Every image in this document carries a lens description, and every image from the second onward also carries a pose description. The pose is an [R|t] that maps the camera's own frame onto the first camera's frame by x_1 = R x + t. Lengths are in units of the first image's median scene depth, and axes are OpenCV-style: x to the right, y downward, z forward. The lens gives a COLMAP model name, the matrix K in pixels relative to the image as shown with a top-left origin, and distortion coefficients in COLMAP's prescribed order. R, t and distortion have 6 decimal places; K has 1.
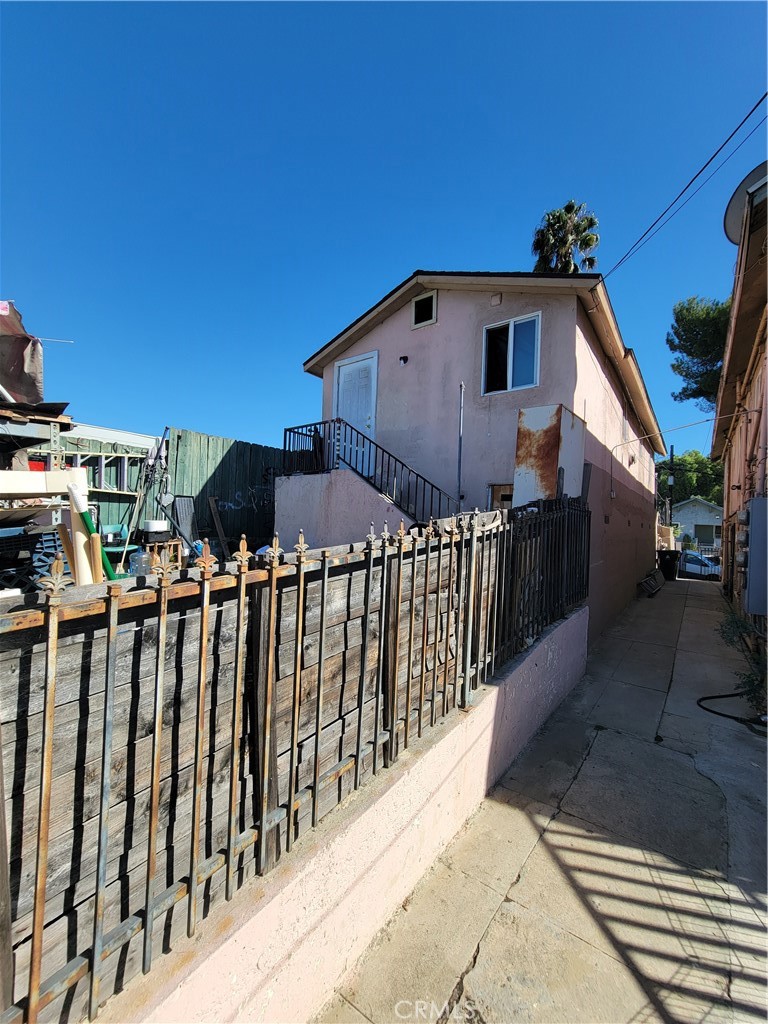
lens RADIAL K [[414.3, 0, 386.1], [0, 414.3, 515.9], [0, 0, 1]] dist [-0.002528, -0.000127]
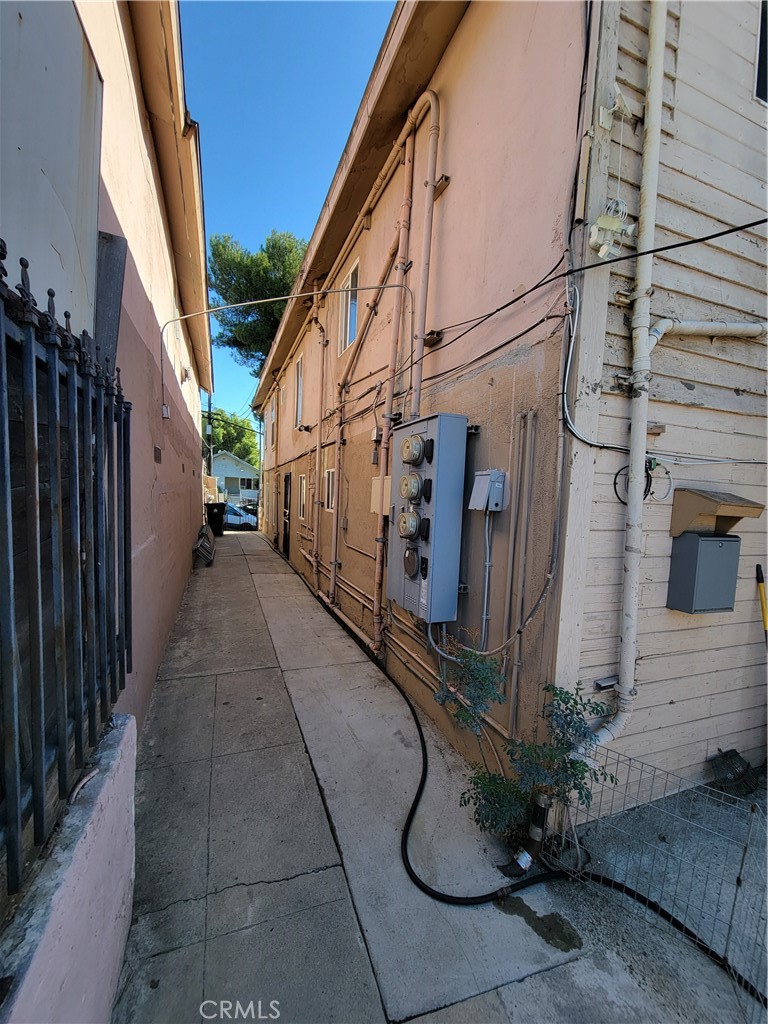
lens RADIAL K [[414.3, 0, 381.6], [0, 414.3, 518.5], [0, 0, 1]] dist [-0.002528, -0.000127]
pose [[0.526409, -0.073751, 0.847027, 0.091868], [-0.028758, 0.994116, 0.104431, 0.010484], [-0.849745, -0.079332, 0.521191, 0.189777]]
